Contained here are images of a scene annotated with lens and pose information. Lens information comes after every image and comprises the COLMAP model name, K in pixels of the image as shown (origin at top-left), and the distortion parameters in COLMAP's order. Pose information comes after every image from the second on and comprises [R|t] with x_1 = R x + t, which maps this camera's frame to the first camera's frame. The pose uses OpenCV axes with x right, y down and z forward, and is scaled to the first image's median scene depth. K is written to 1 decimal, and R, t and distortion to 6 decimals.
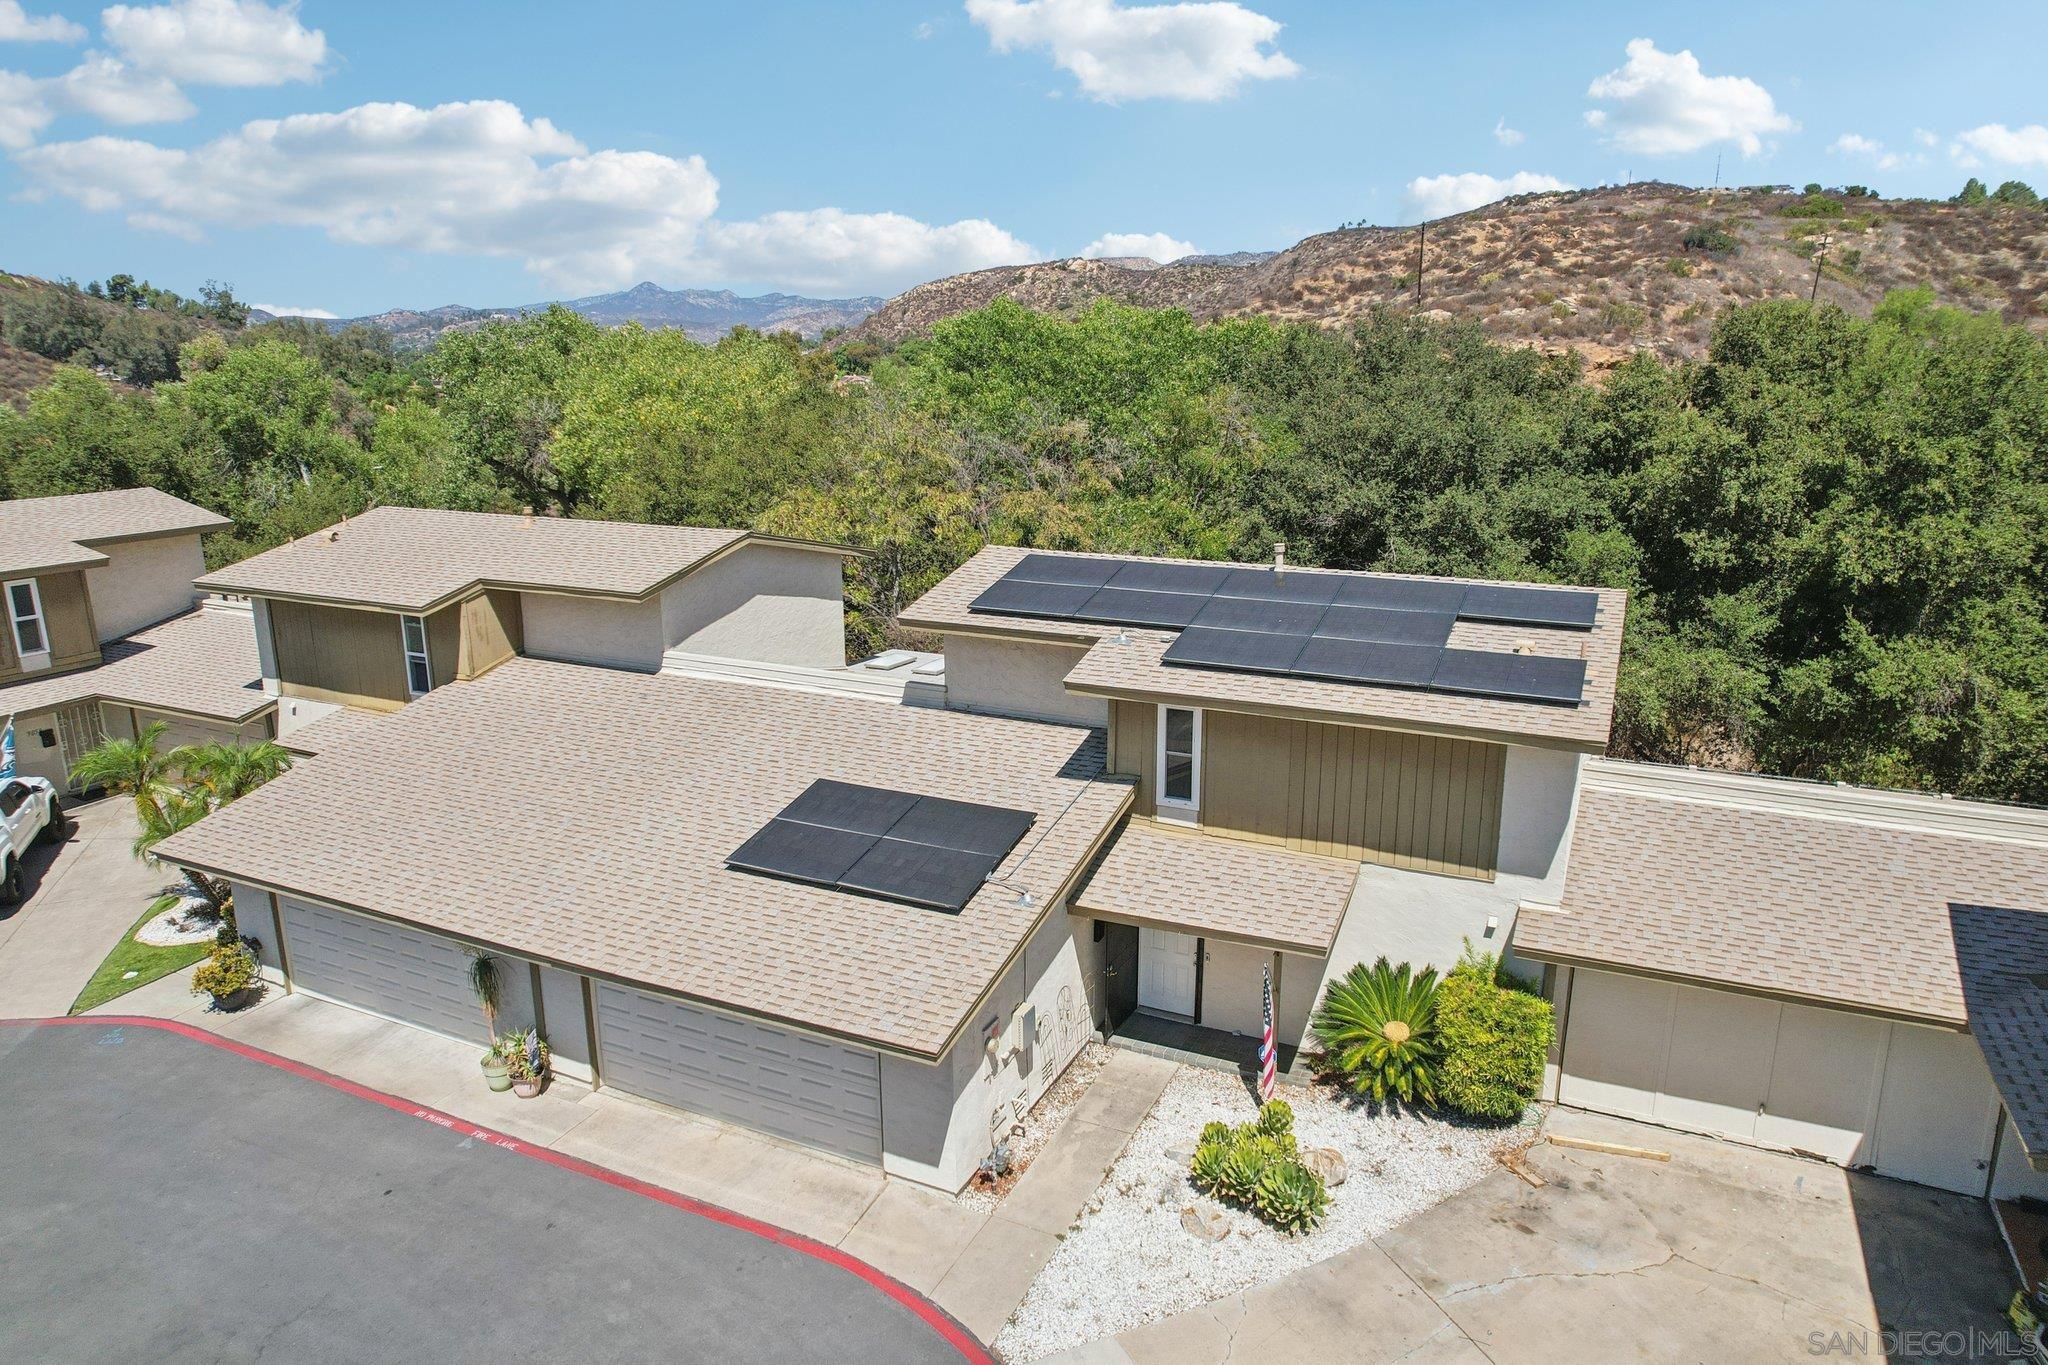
lens RADIAL K [[1358.2, 0, 1016.3], [0, 1358.2, 676.1], [0, 0, 1]] dist [-0.093153, 0.091788]
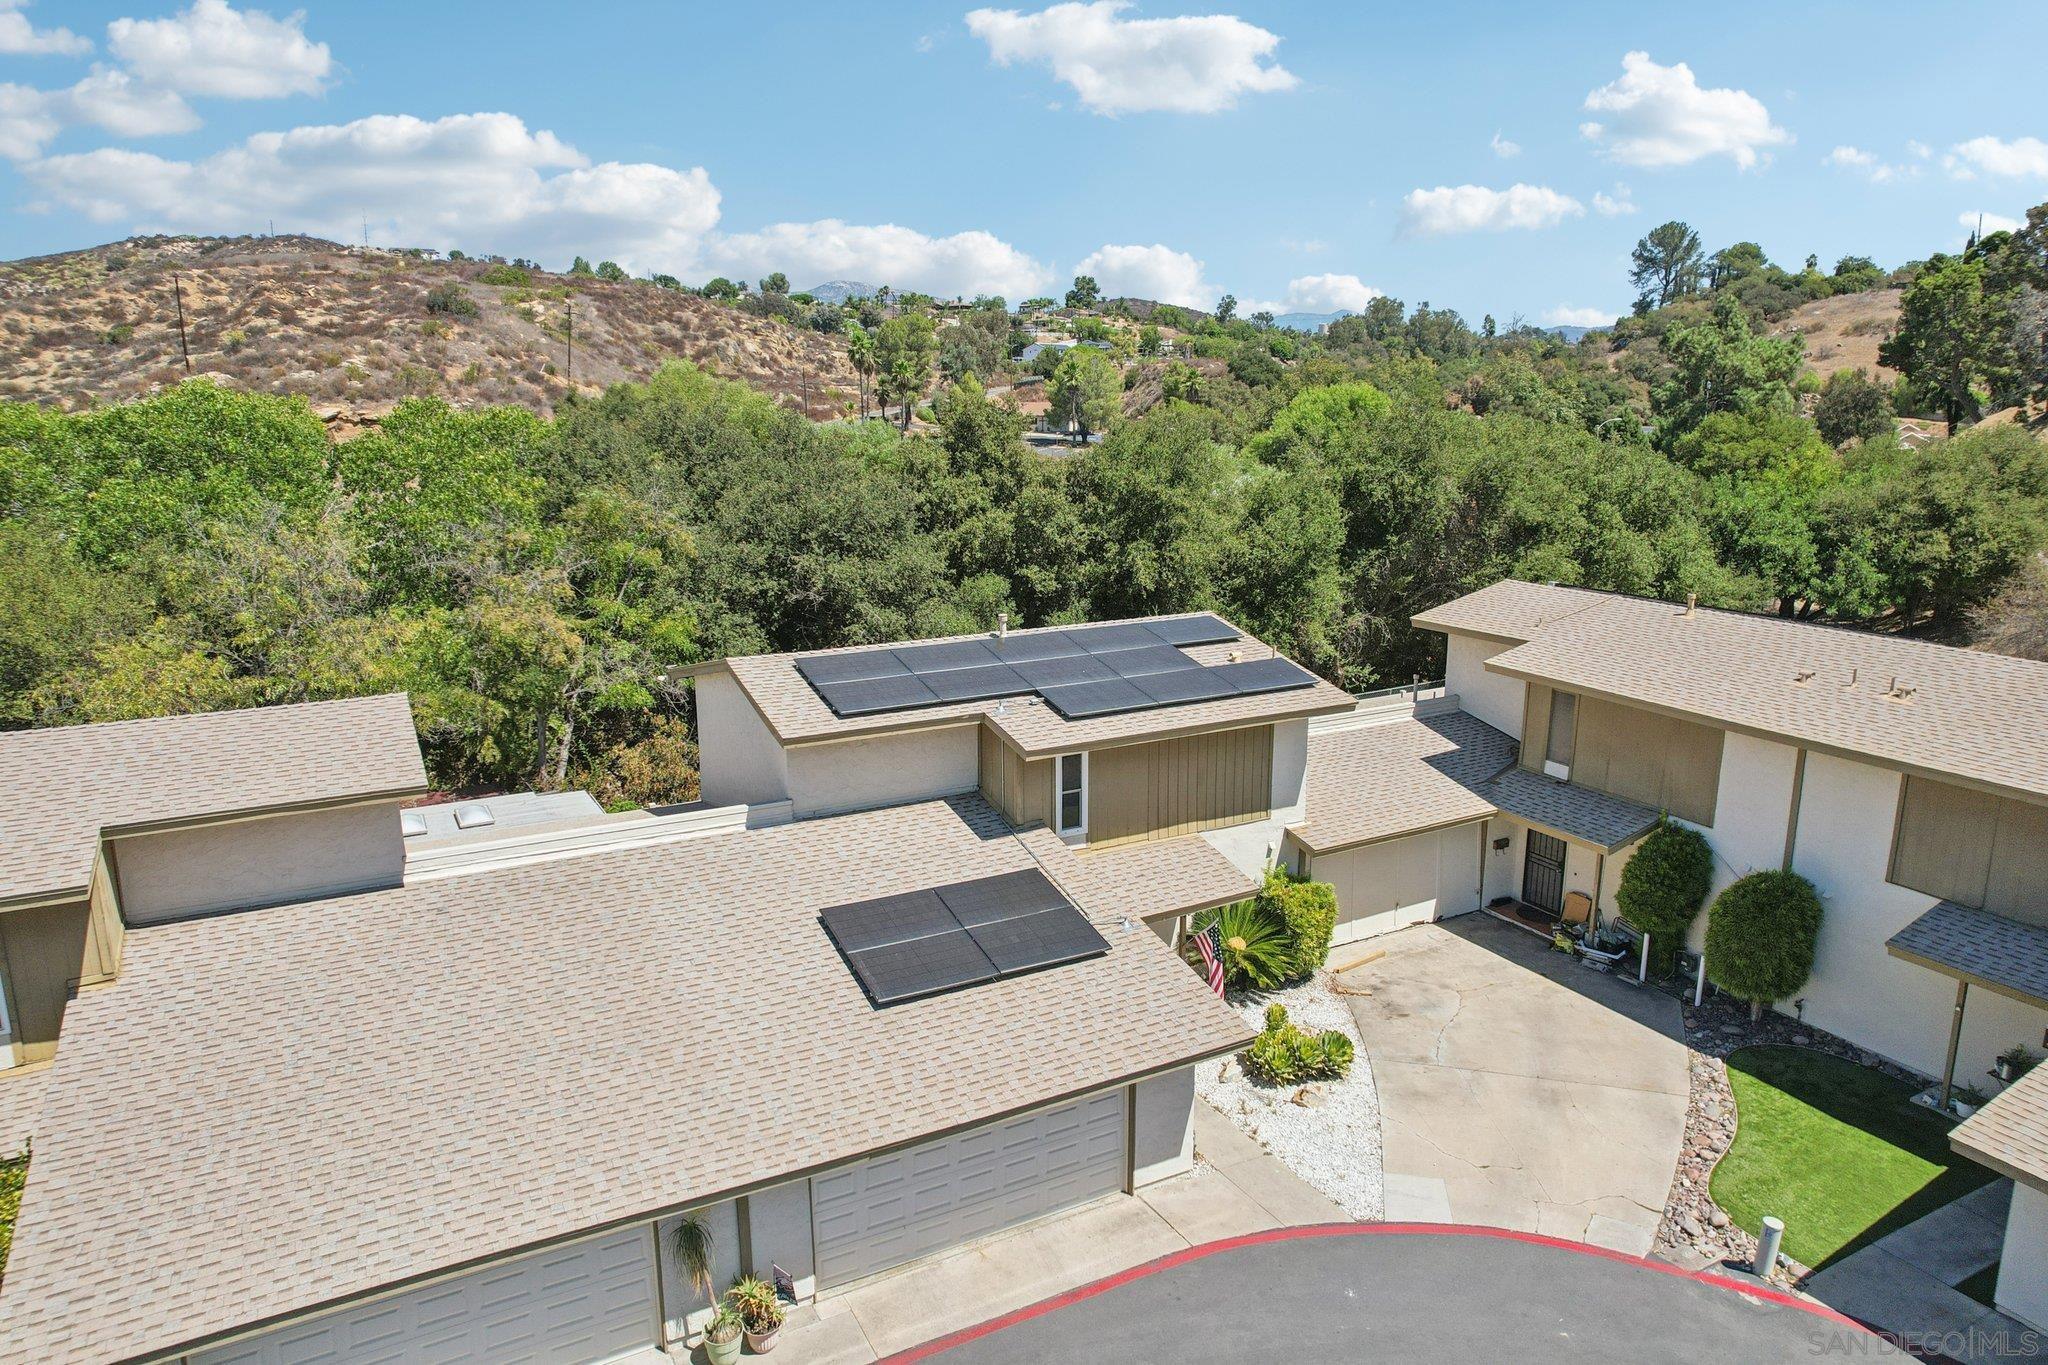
lens RADIAL K [[1347.2, 0, 1018.7], [0, 1347.2, 713.1], [0, 0, 1]] dist [-0.085904, 0.092607]
pose [[0.582370, -0.191157, 0.790129, -0.915549], [0.197603, 0.976095, 0.090503, -0.140146], [-0.788542, 0.103426, 0.606222, 0.322544]]
